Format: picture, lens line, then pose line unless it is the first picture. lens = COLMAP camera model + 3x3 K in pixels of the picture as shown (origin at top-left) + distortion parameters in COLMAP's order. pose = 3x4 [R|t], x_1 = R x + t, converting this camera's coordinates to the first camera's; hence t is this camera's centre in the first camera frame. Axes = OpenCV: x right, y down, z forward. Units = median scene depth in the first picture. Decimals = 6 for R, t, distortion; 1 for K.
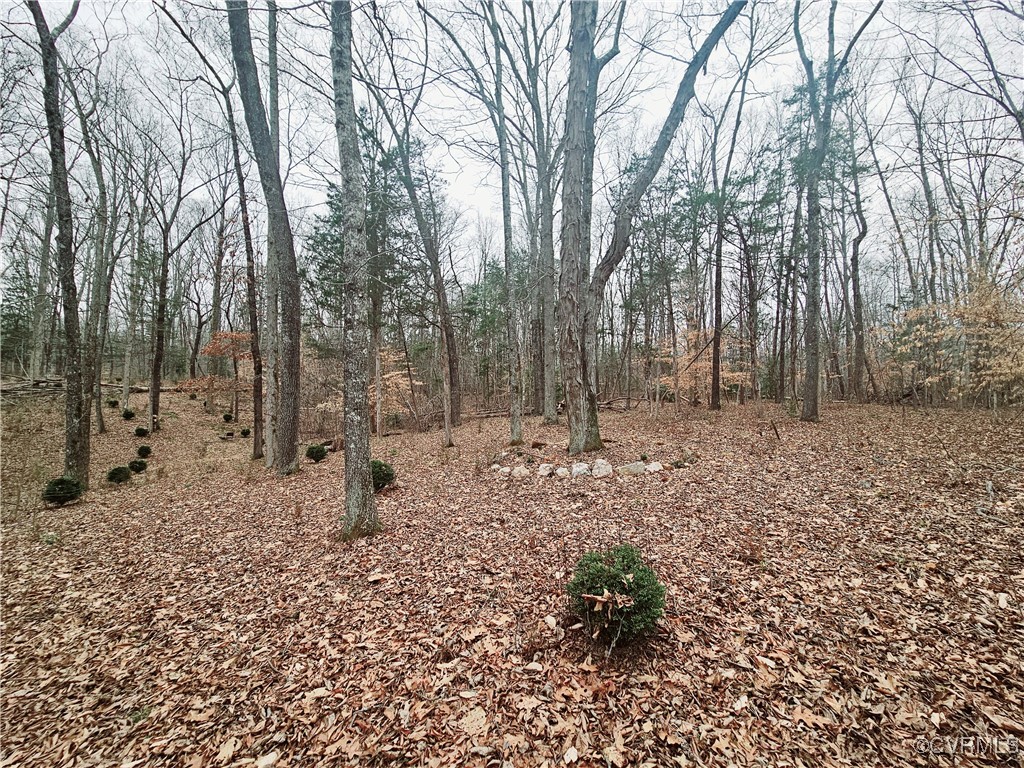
lens RADIAL K [[420.3, 0, 512.0], [0, 420.3, 385.9], [0, 0, 1]] dist [0.000681, 0.000184]
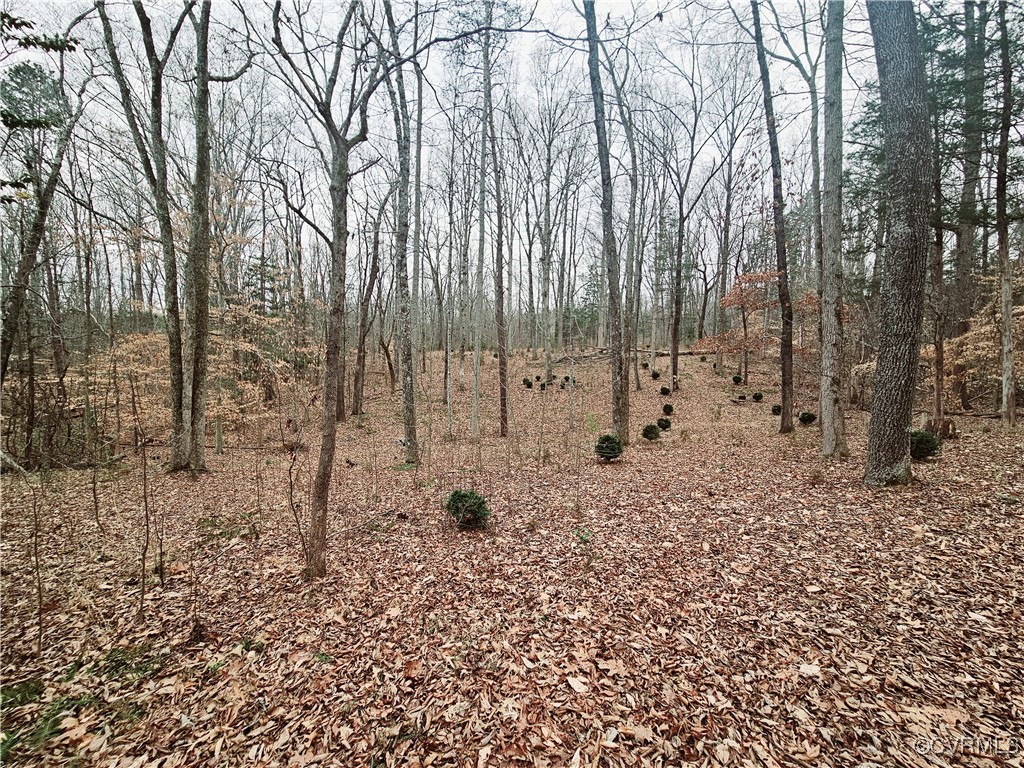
lens RADIAL K [[420.3, 0, 512.0], [0, 420.3, 385.9], [0, 0, 1]] dist [0.000681, 0.000184]
pose [[0.484849, 0.036926, -0.873818, -0.108724], [0.038820, 0.997215, 0.063680, 0.010545], [0.873736, -0.064797, 0.482065, 0.114345]]
